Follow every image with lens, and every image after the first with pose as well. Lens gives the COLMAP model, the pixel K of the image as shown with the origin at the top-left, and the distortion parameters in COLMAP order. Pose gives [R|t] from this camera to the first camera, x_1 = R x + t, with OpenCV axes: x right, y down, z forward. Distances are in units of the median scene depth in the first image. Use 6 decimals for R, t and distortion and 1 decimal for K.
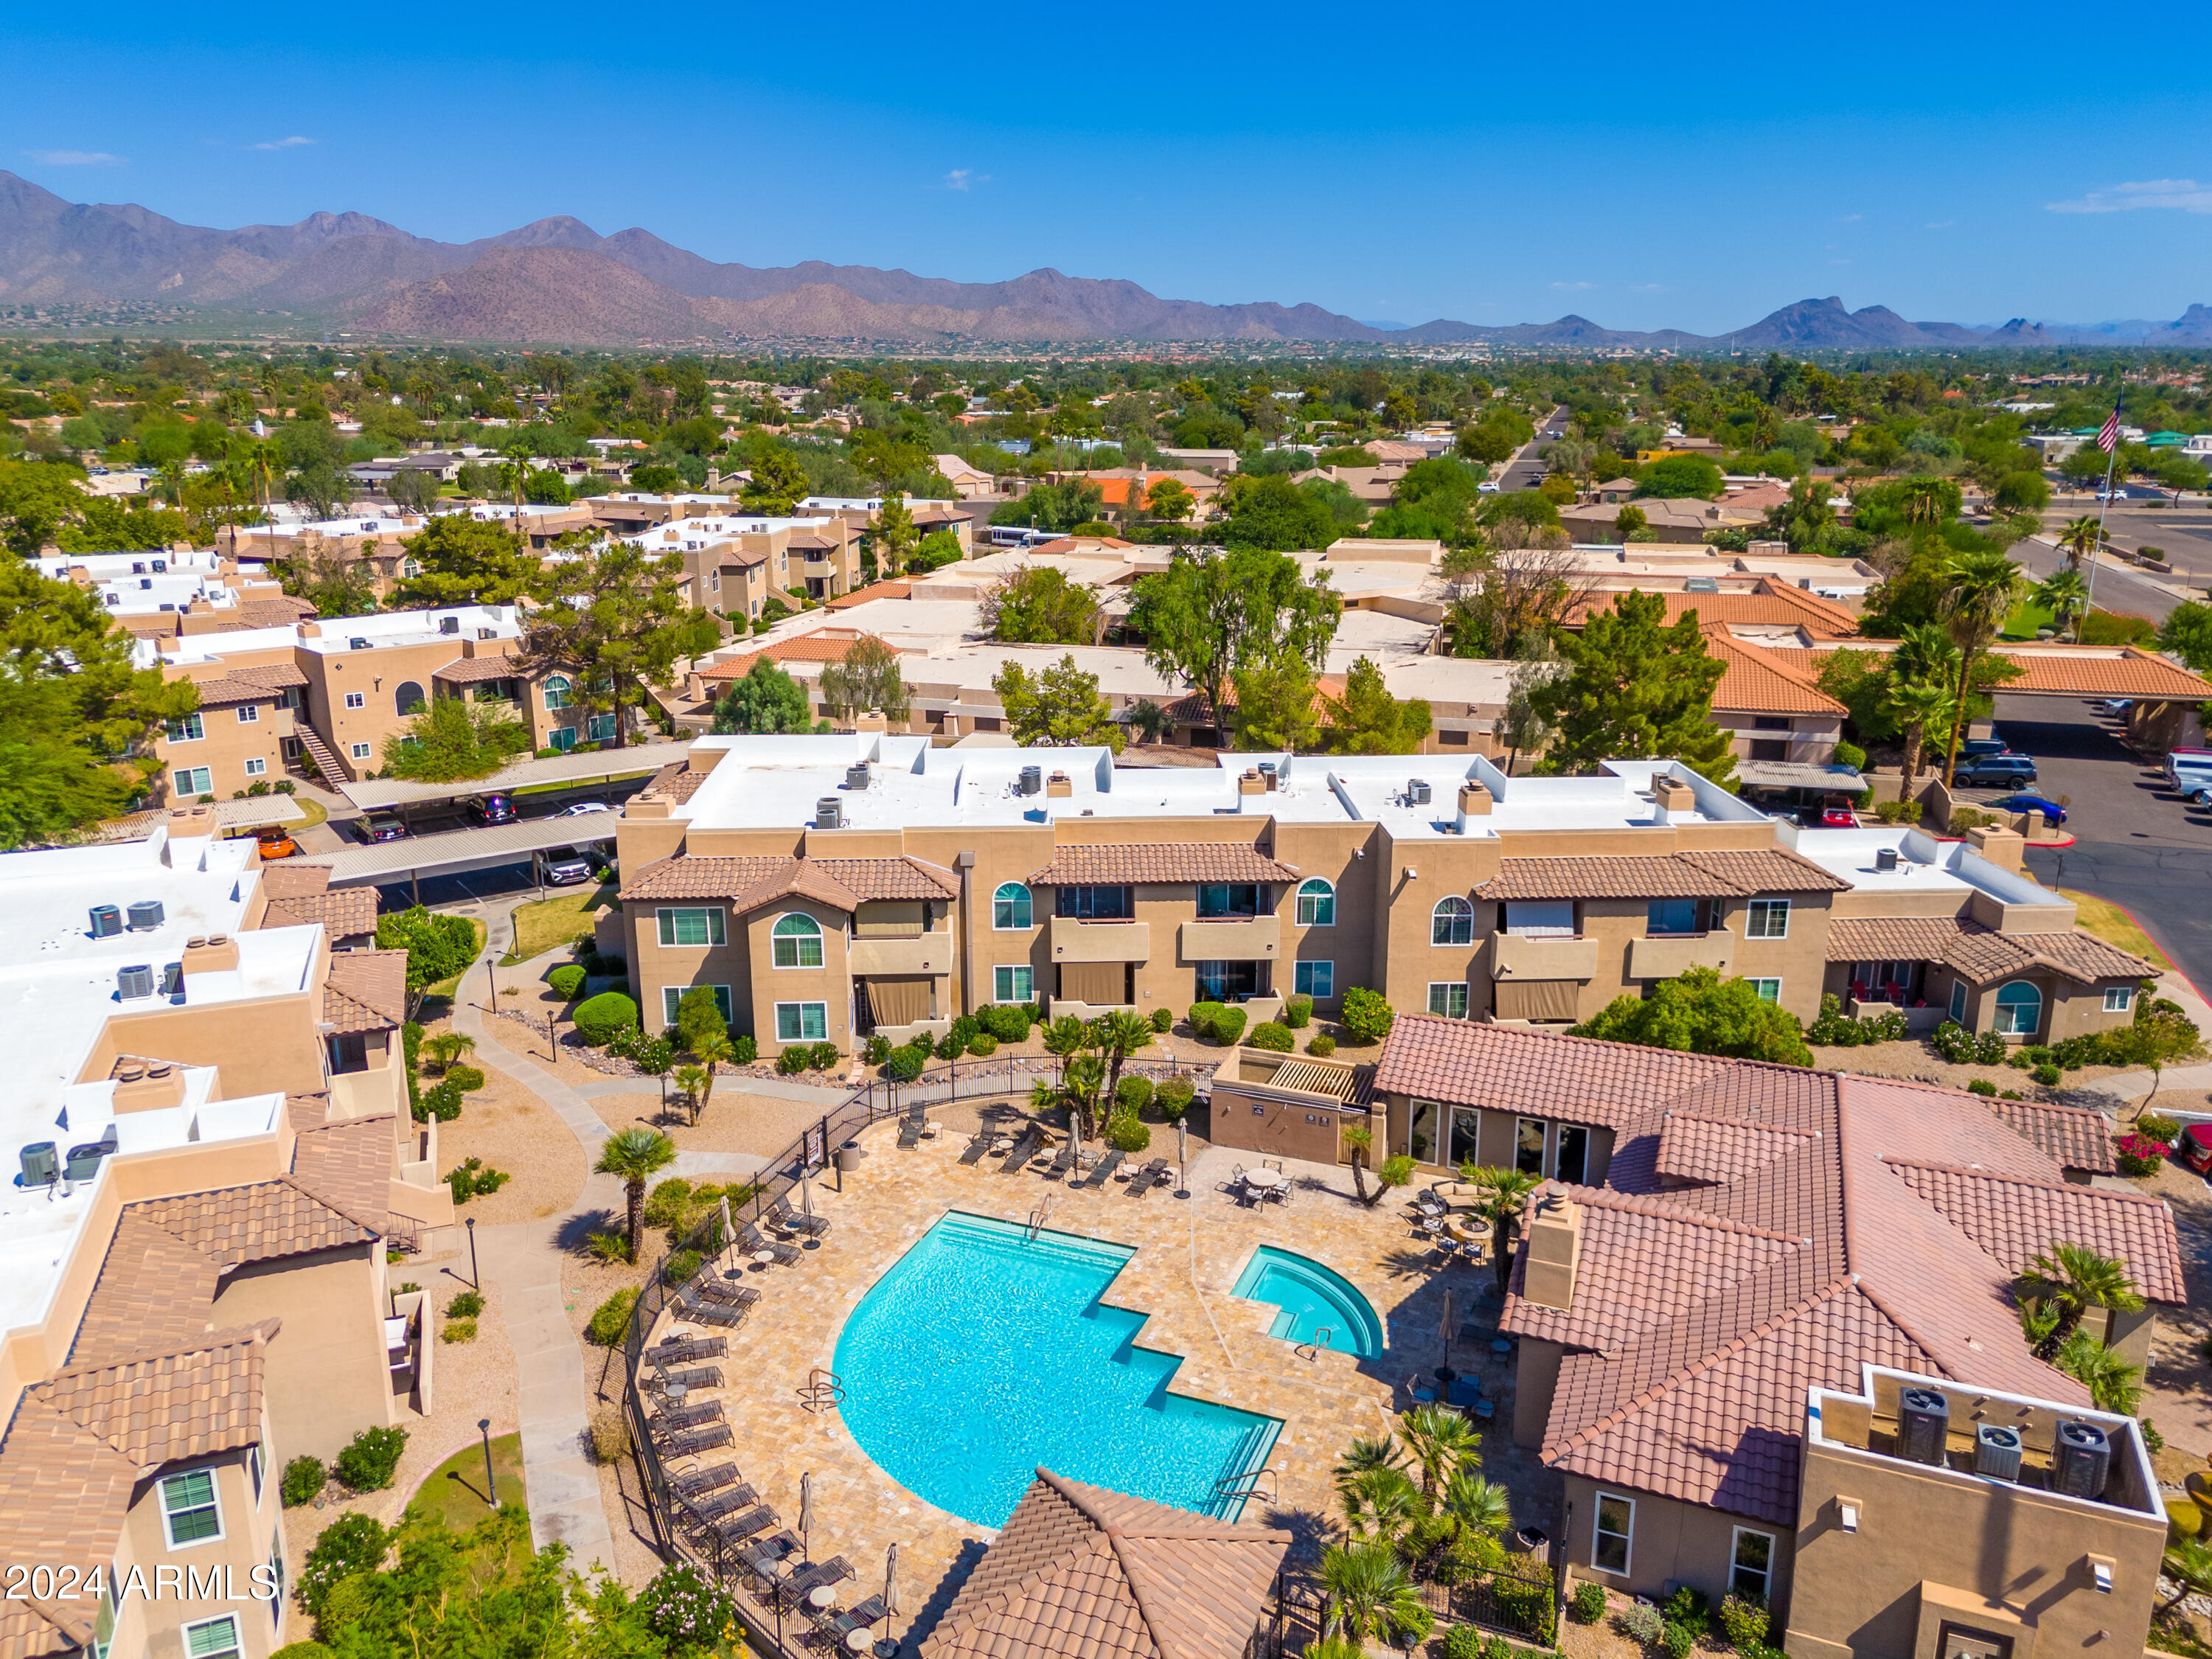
lens RADIAL K [[1625.5, 0, 1102.8], [0, 1625.5, 829.4], [0, 0, 1]] dist [0.071726, -0.054017]
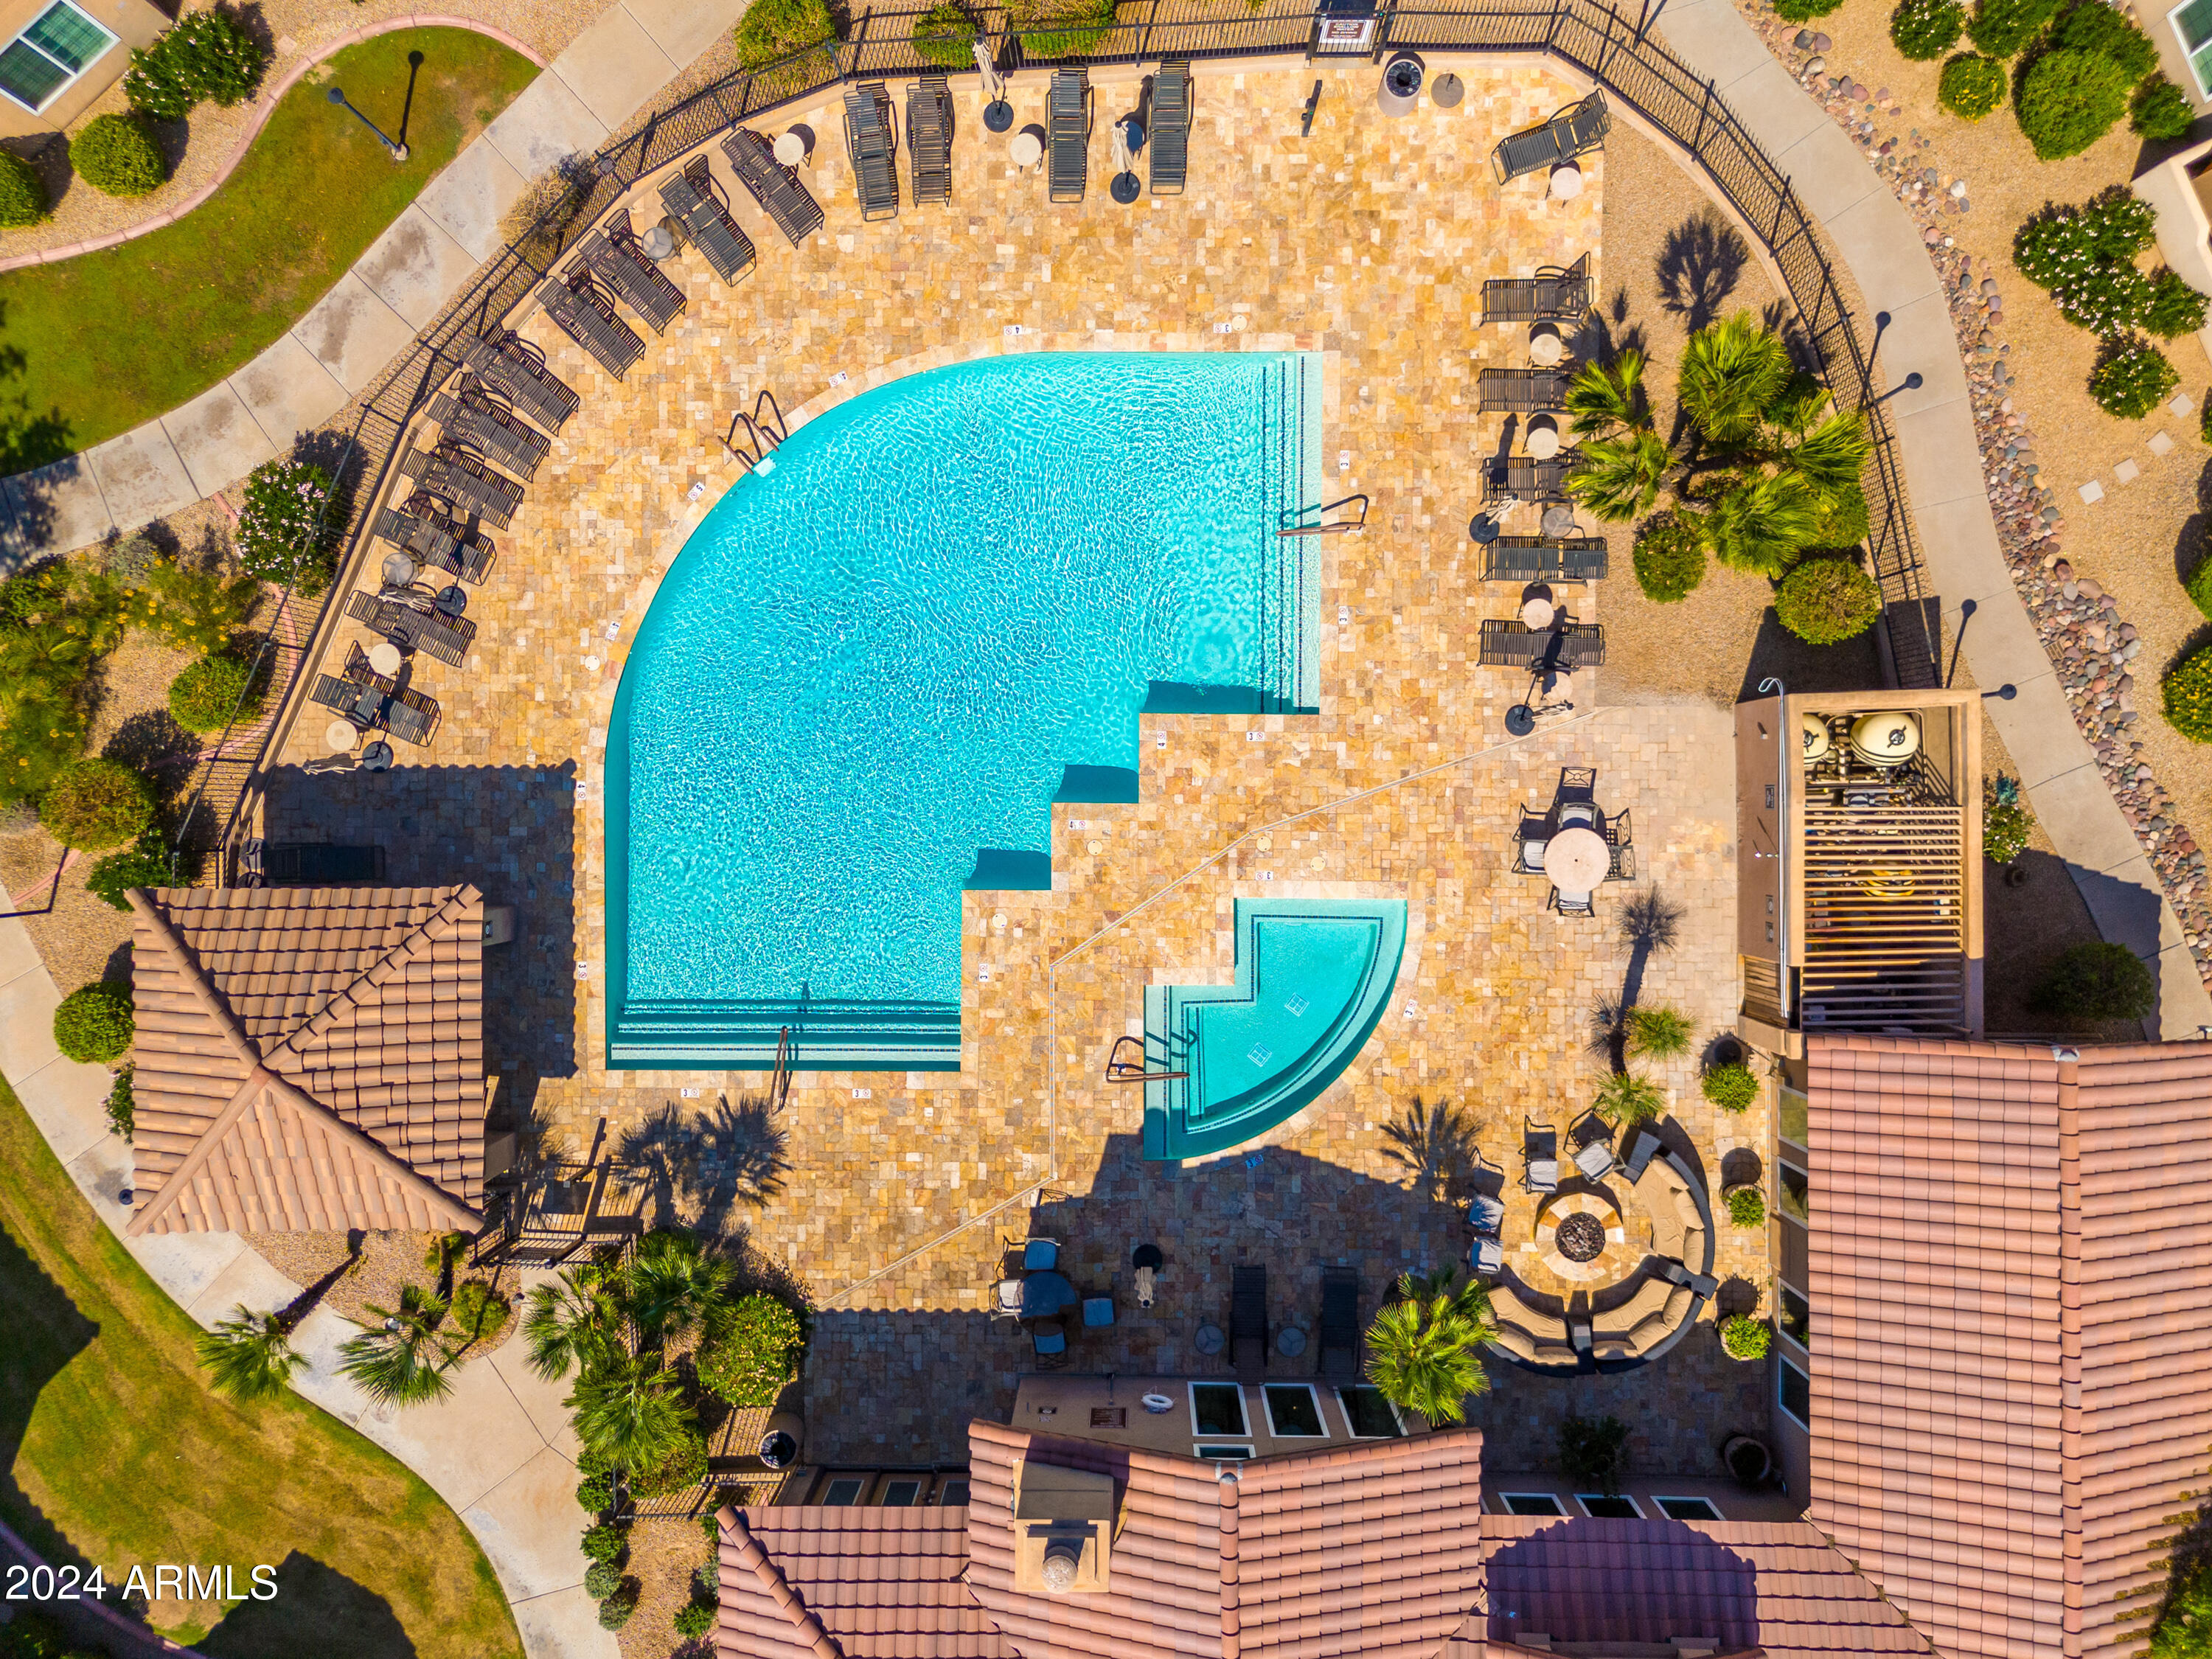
lens RADIAL K [[1625.5, 0, 1102.8], [0, 1625.5, 829.4], [0, 0, 1]] dist [0.071726, -0.054017]
pose [[0.374037, 0.927382, 0.007701, 0.028334], [-0.253009, 0.094049, 0.962882, -0.298439], [0.892235, -0.362102, 0.269814, 0.782870]]
